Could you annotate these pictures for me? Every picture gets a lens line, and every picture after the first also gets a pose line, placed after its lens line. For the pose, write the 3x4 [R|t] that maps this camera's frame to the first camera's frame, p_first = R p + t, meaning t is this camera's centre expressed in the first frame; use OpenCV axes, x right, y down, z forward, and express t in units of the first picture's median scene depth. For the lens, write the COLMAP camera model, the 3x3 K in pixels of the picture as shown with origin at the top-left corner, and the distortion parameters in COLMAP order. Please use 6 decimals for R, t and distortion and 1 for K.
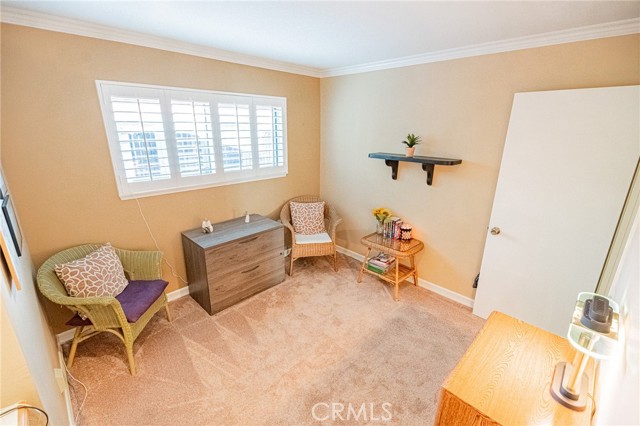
lens RADIAL K [[284.1, 0, 320.7], [0, 284.1, 209.5], [0, 0, 1]] dist [0.001451, -0.001052]
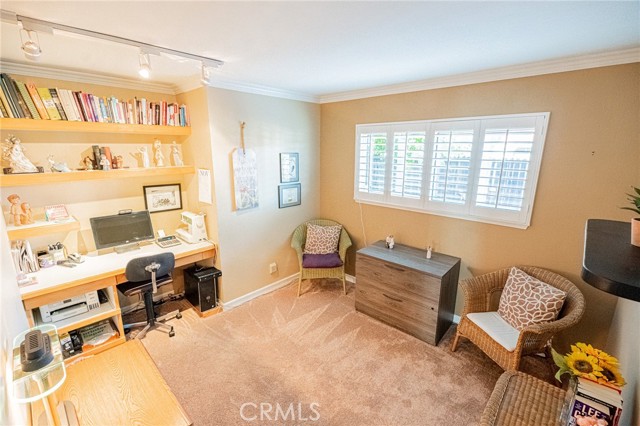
lens RADIAL K [[284.1, 0, 319.9], [0, 284.1, 214.2], [0, 0, 1]] dist [0.001451, -0.001052]
pose [[0.038341, 0.211735, -0.976575, 0.629174], [-0.294766, 0.936203, 0.191409, -0.169146], [0.954800, 0.280522, 0.098307, 0.581137]]
